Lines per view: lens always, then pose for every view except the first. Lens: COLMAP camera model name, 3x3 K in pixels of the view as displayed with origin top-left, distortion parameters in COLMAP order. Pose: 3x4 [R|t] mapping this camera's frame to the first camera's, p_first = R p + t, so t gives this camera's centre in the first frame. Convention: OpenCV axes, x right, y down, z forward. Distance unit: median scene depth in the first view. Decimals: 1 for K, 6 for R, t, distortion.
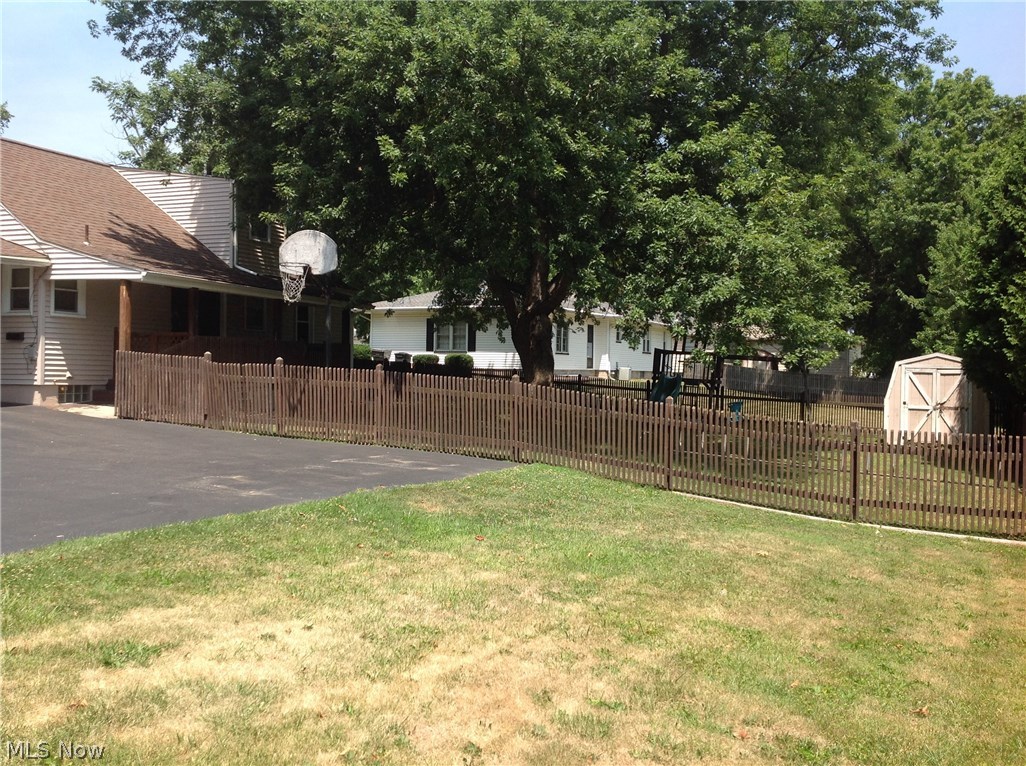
lens RADIAL K [[1021.9, 0, 513.0], [0, 1021.9, 383.0], [0, 0, 1]] dist [0.216900, -0.429763]
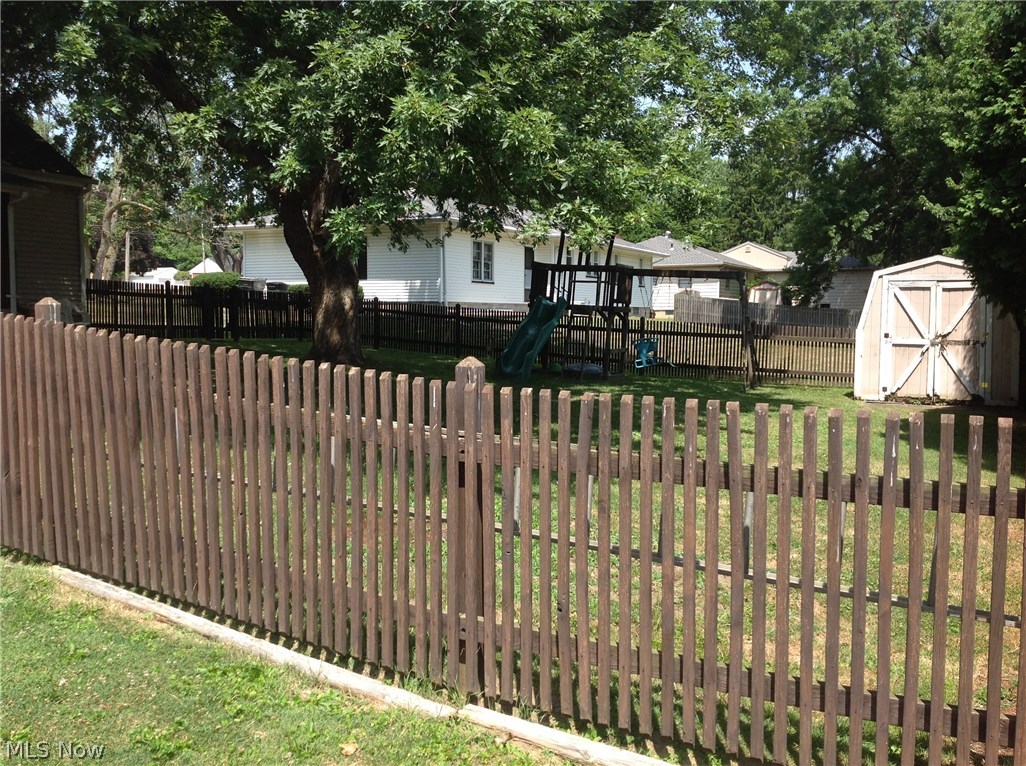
lens RADIAL K [[1021.9, 0, 513.0], [0, 1021.9, 383.0], [0, 0, 1]] dist [0.216900, -0.429763]
pose [[0.999082, -0.009096, -0.041871, 0.169195], [0.011382, 0.998439, 0.054690, 0.010664], [0.041309, -0.055116, 0.997625, 0.340357]]
